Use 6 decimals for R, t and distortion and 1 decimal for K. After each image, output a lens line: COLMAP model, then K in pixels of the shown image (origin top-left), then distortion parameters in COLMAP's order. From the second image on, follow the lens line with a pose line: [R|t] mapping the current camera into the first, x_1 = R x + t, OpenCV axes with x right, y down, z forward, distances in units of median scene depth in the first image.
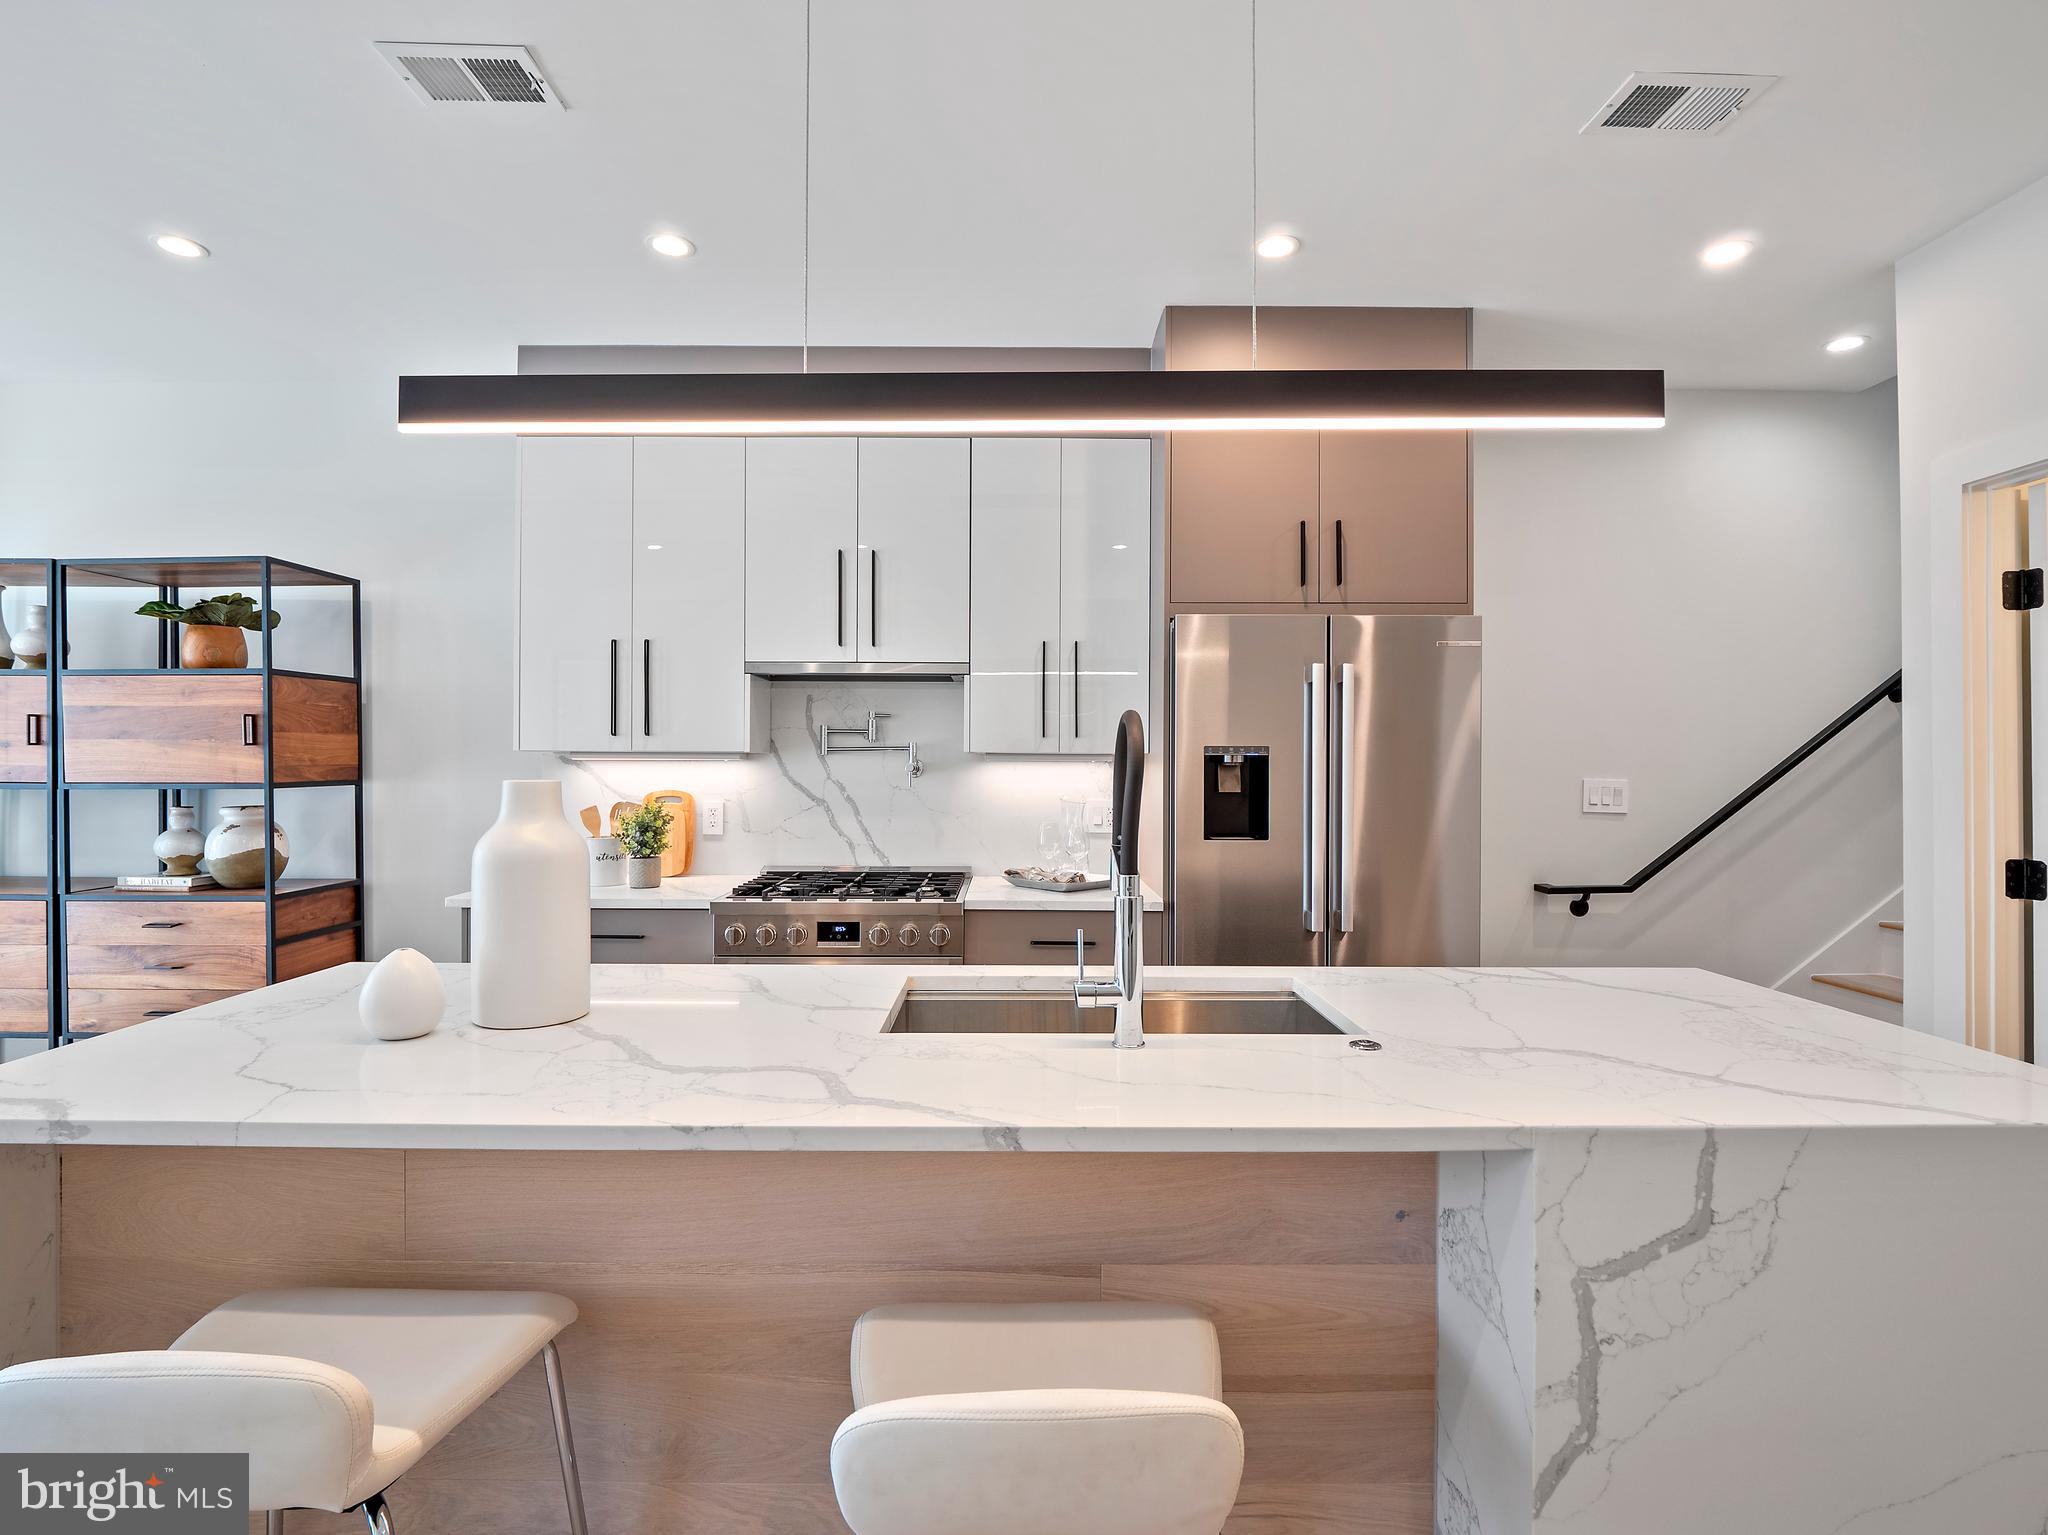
lens RADIAL K [[992.8, 0, 1014.6], [0, 992.8, 770.3], [0, 0, 1]] dist [-0.013271, -0.000706]
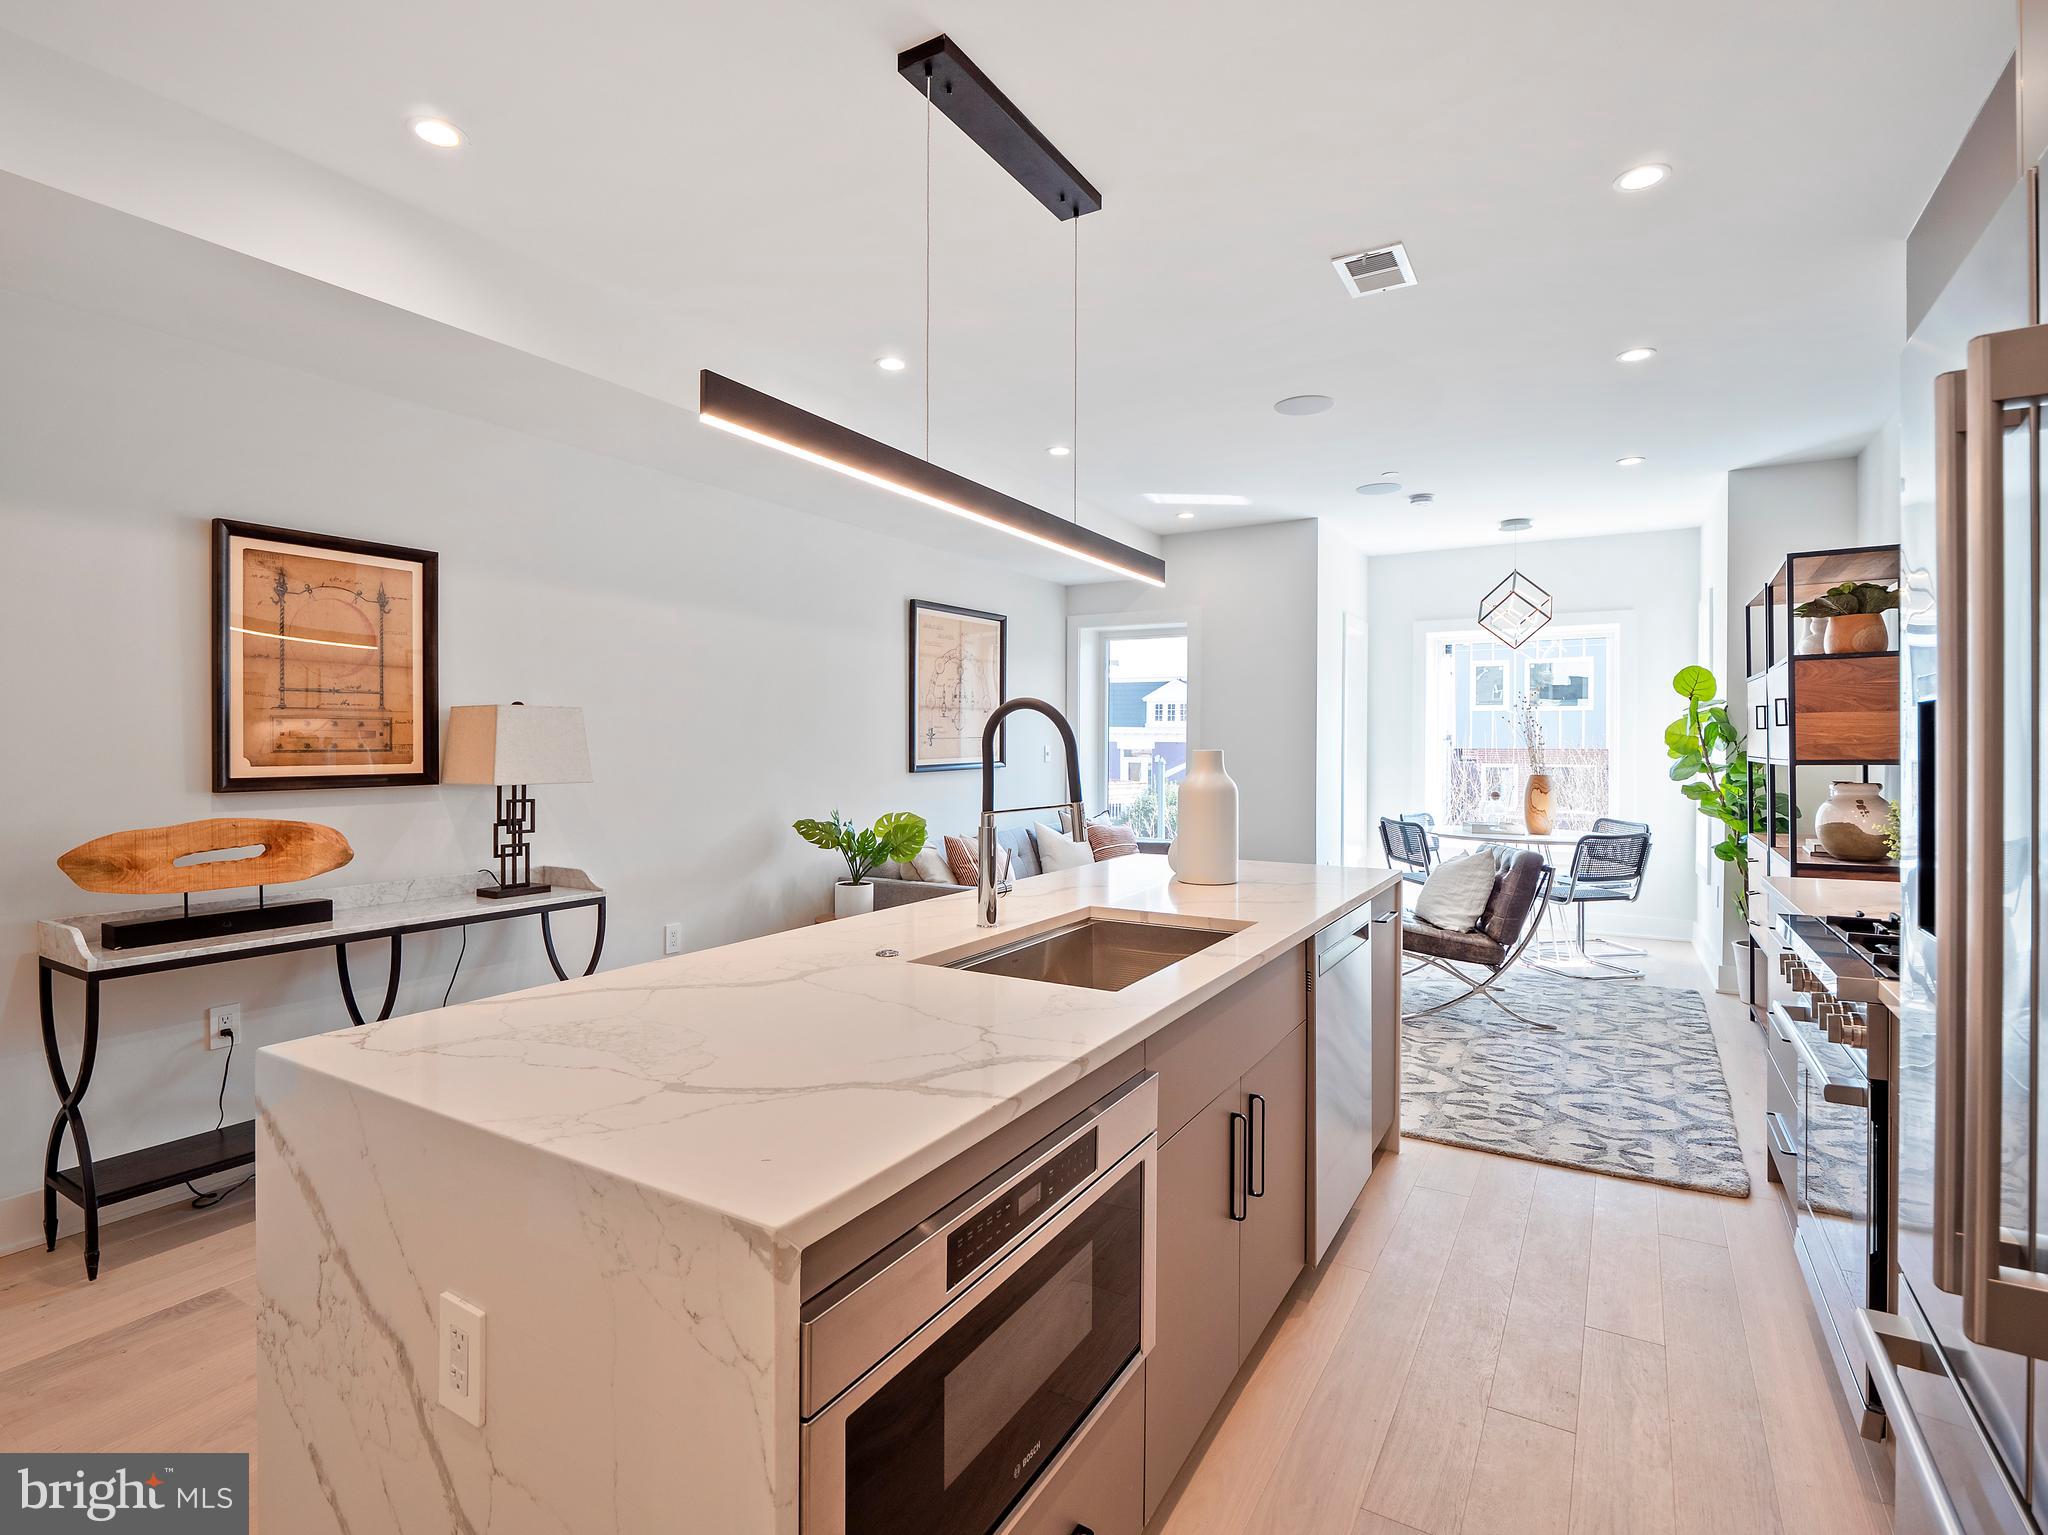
lens RADIAL K [[1005.0, 0, 1016.6], [0, 1005.0, 749.6], [0, 0, 1]] dist [0.002805, -0.018149]
pose [[-0.515708, -0.000844, -0.856764, 0.610078], [-0.004983, 0.999986, 0.002015, 0.003276], [0.856750, 0.005309, -0.515704, 0.798424]]
